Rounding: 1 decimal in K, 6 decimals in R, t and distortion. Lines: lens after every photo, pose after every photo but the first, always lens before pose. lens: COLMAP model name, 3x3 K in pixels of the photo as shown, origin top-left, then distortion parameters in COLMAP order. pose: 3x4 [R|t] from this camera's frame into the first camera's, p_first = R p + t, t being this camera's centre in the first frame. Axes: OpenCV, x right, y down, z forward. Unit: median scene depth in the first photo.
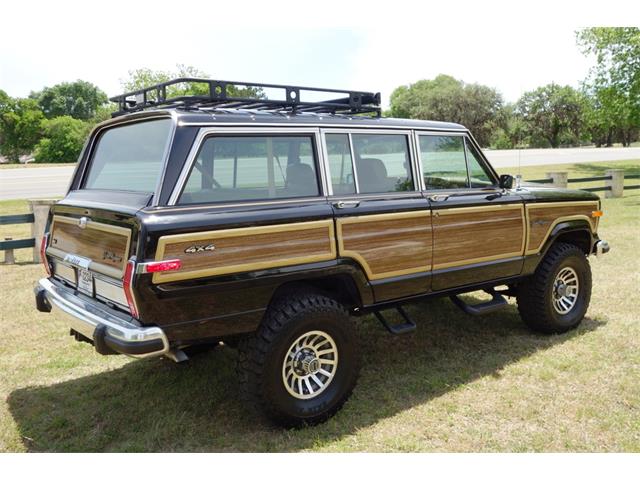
lens RADIAL K [[704.1, 0, 320.0], [0, 704.1, 240.0], [0, 0, 1]] dist [-0.003672, -0.007392]
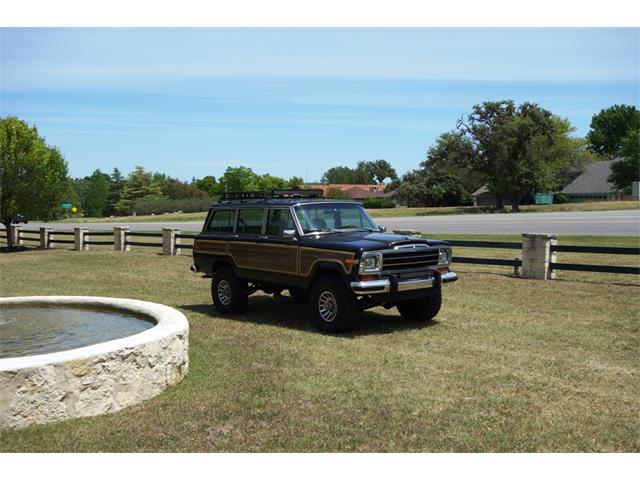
lens RADIAL K [[704.1, 0, 320.0], [0, 704.1, 240.0], [0, 0, 1]] dist [-0.003672, -0.007392]
pose [[-0.036144, 0.070273, -0.996873, 2.002083], [-0.097812, 0.992486, 0.073510, -0.197369], [0.994548, 0.100163, -0.028999, 1.051273]]
